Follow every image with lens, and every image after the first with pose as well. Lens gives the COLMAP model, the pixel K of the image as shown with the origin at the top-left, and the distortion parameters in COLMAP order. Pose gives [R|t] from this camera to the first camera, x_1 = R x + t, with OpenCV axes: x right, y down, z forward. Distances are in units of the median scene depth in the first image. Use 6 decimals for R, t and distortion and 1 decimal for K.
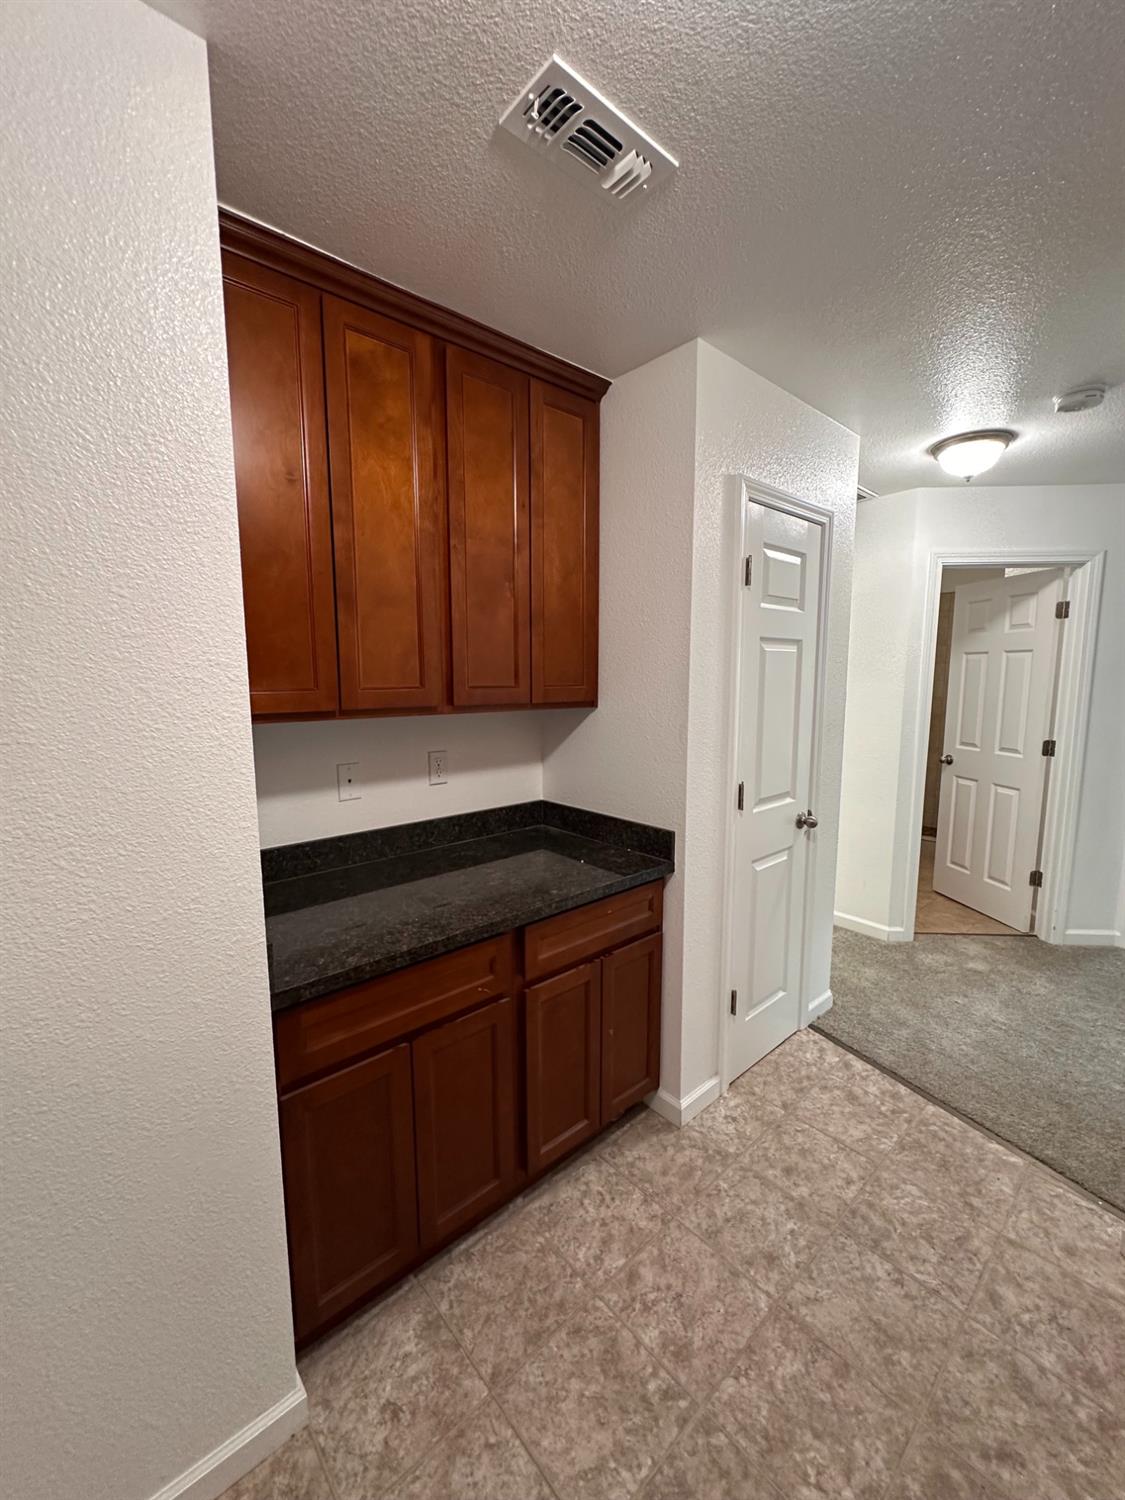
lens RADIAL K [[599.2, 0, 564.2], [0, 599.2, 750.3], [0, 0, 1]] dist [0.000581, 0.000046]
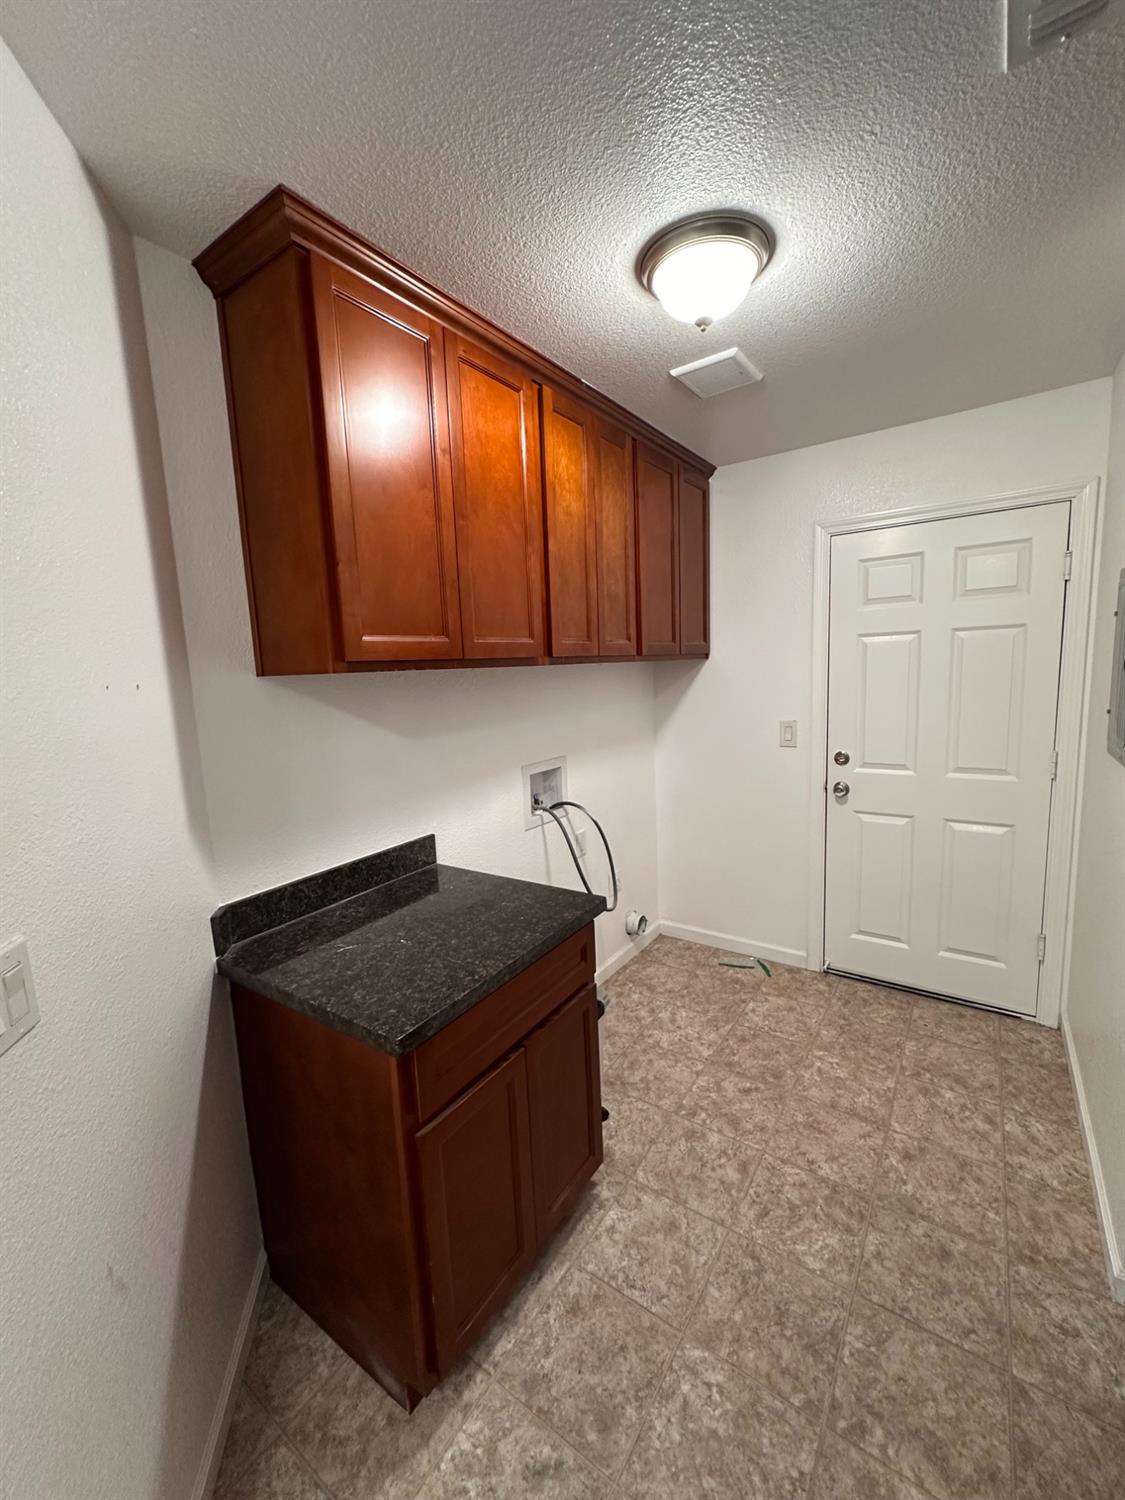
lens RADIAL K [[599.2, 0, 564.2], [0, 599.2, 750.3], [0, 0, 1]] dist [0.000581, 0.000046]
pose [[-0.971240, 0.076398, -0.225514, 0.808657], [0.015798, 0.965716, 0.259118, -0.236442], [0.237579, 0.248103, -0.939149, 1.607936]]
